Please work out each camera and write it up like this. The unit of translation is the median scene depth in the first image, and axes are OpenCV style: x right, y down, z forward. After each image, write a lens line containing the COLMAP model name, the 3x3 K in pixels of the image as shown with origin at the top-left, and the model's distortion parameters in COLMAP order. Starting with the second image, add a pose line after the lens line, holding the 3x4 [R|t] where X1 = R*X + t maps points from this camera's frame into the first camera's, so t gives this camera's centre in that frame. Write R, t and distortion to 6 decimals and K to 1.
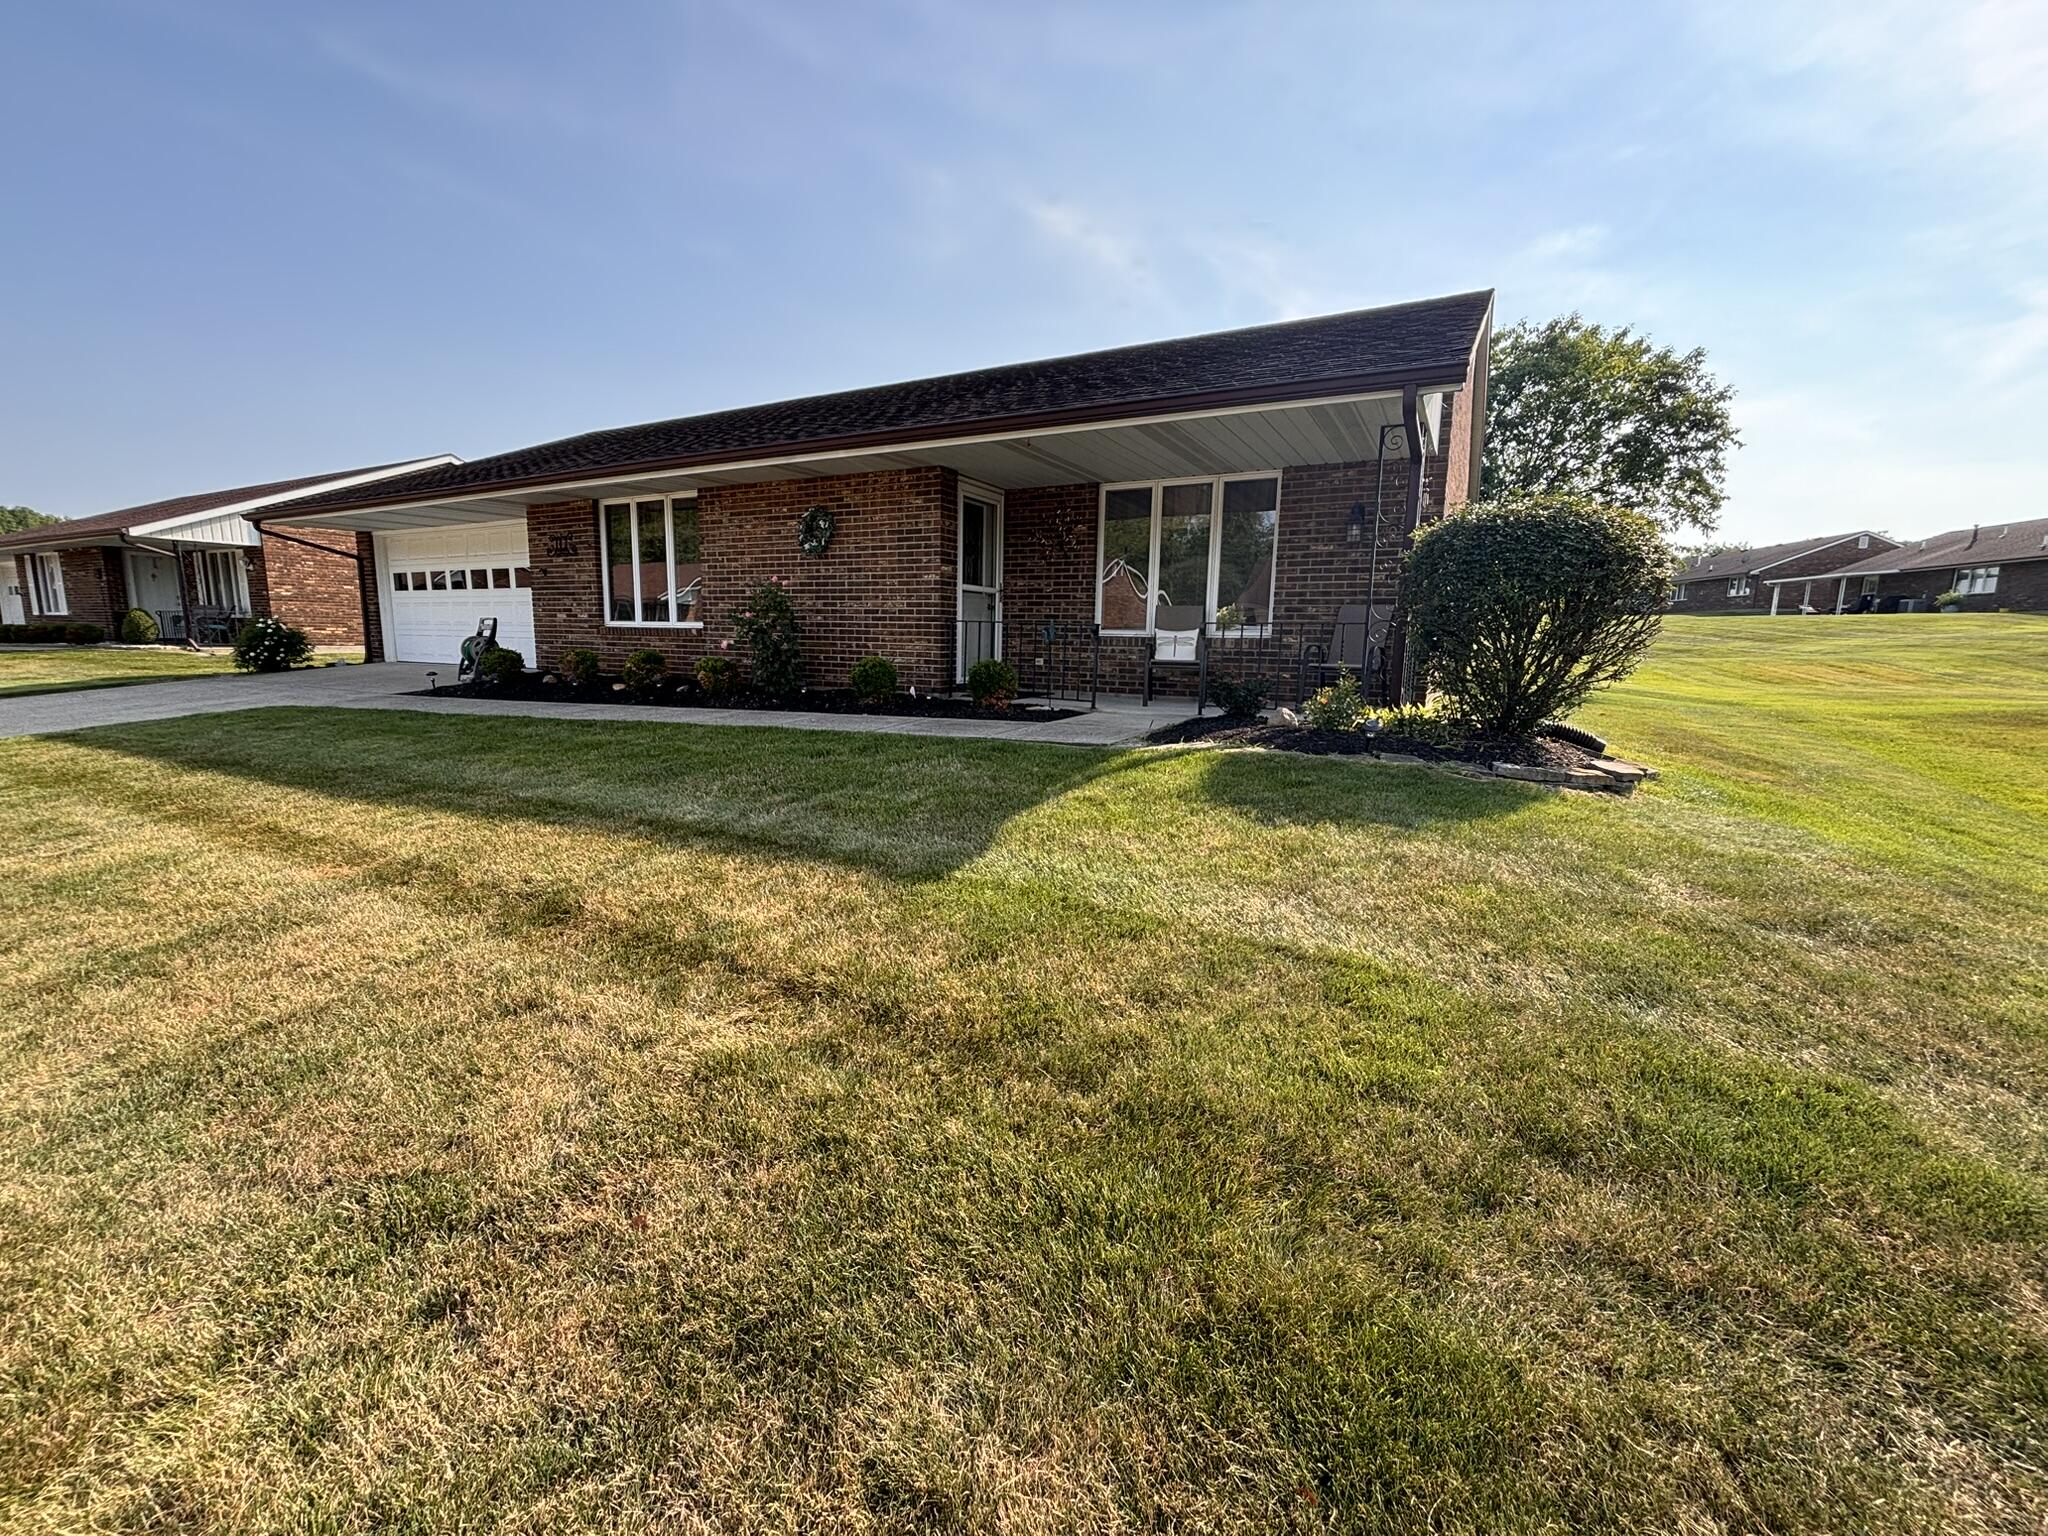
lens RADIAL K [[827.0, 0, 1026.3], [0, 827.0, 774.6], [0, 0, 1]] dist [0.000454, -0.000796]
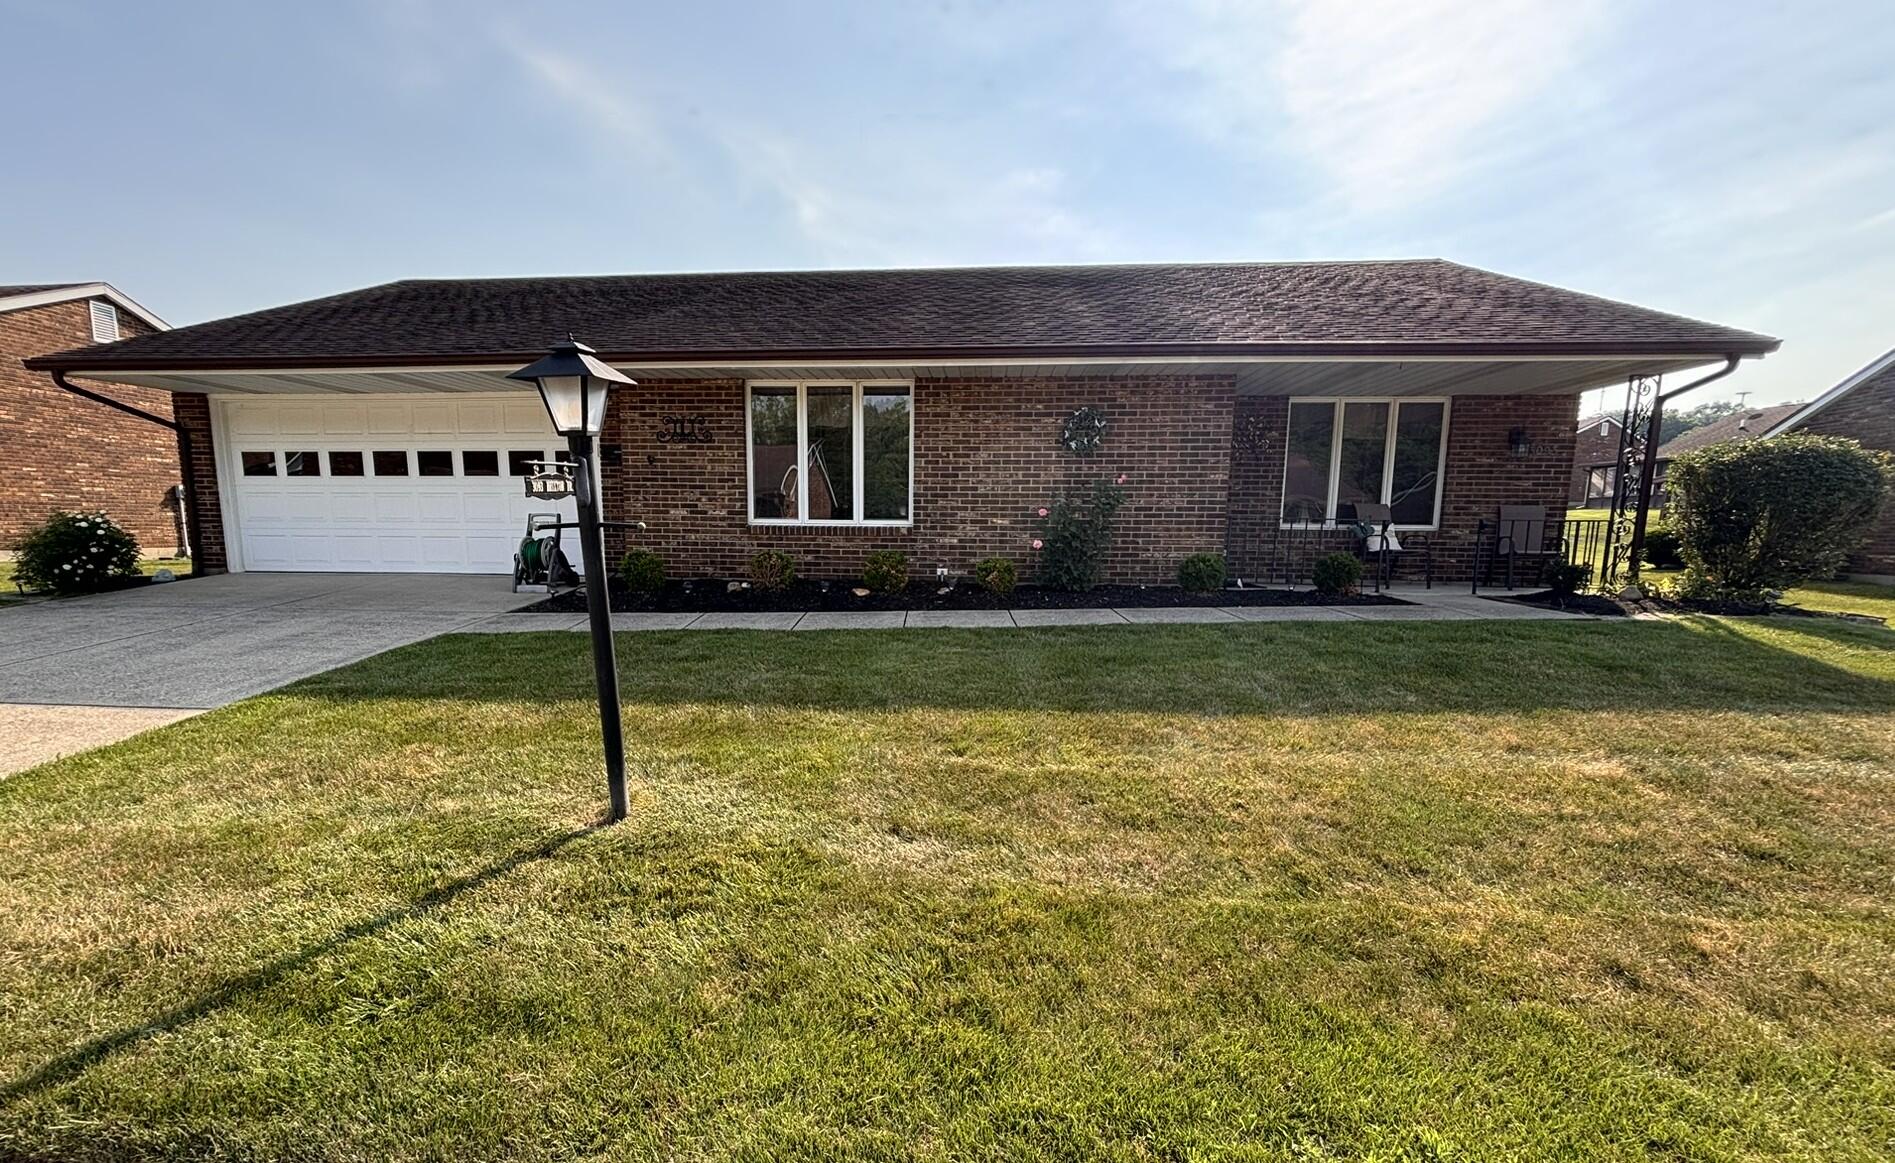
lens RADIAL K [[827.0, 0, 913.1], [0, 827.0, 677.3], [0, 0, 1]] dist [-0.004407, -0.000260]
pose [[0.918200, -0.079629, 0.388031, -0.837325], [0.072580, 0.996823, 0.032815, -0.038900], [-0.389411, -0.001968, 0.921062, 0.145029]]
